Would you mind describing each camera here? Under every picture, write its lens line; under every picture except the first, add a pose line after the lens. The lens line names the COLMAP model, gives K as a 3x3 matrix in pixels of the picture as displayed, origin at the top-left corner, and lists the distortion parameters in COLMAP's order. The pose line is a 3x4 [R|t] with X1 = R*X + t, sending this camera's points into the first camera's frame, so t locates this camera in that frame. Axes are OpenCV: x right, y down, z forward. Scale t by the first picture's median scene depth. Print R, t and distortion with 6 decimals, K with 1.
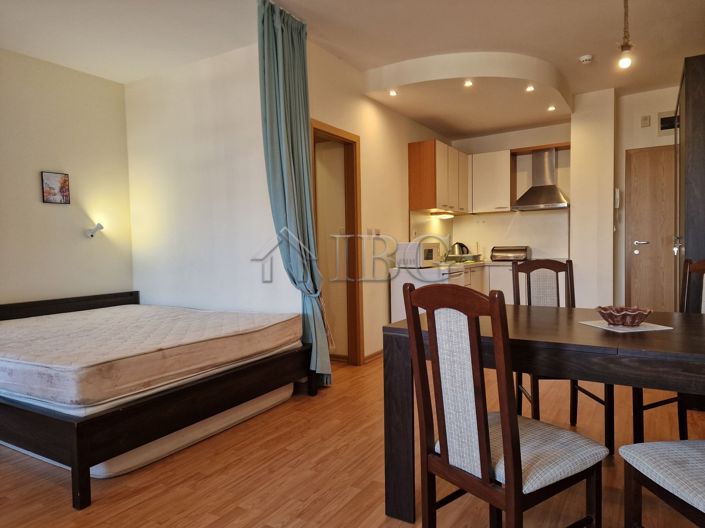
lens RADIAL K [[472.0, 0, 356.9], [0, 472.0, 264.9], [0, 0, 1]] dist [0.090916, -0.089570]
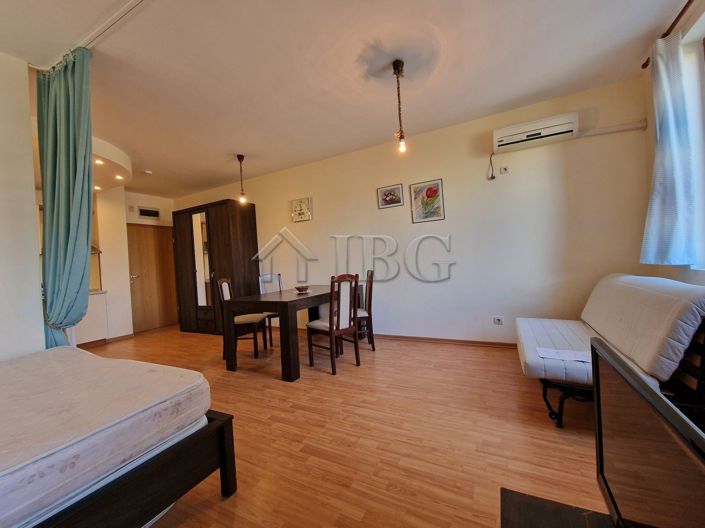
lens RADIAL K [[288.9, 0, 352.5], [0, 288.9, 264.0], [0, 0, 1]] dist [-0.000420, -0.001139]
pose [[-0.060317, 0.019191, 0.997995, -0.836196], [0.096796, 0.995216, -0.013288, -0.002522], [-0.993475, 0.095800, -0.061886, 0.454793]]
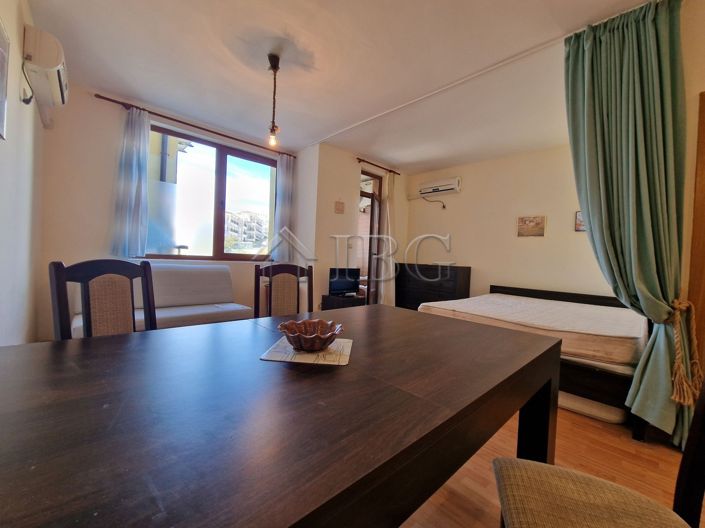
lens RADIAL K [[288.9, 0, 352.5], [0, 288.9, 264.0], [0, 0, 1]] dist [-0.000420, -0.001139]
pose [[-0.271207, 0.030175, -0.962048, 0.570707], [-0.073238, 0.995964, 0.051885, -0.022301], [0.959731, 0.084530, -0.267902, 0.693931]]
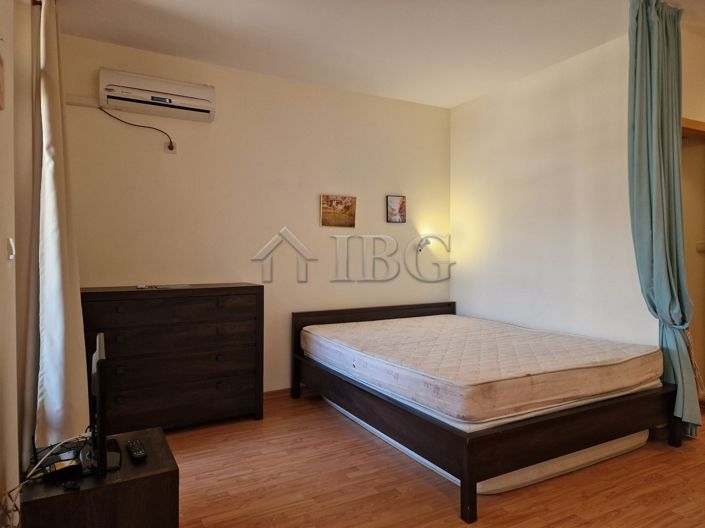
lens RADIAL K [[472.0, 0, 356.9], [0, 472.0, 264.9], [0, 0, 1]] dist [0.090916, -0.089570]
pose [[0.866698, 0.026997, -0.498102, -0.178091], [-0.031605, 0.999500, -0.000821, -0.029079], [0.497831, 0.016454, 0.867118, -0.024799]]
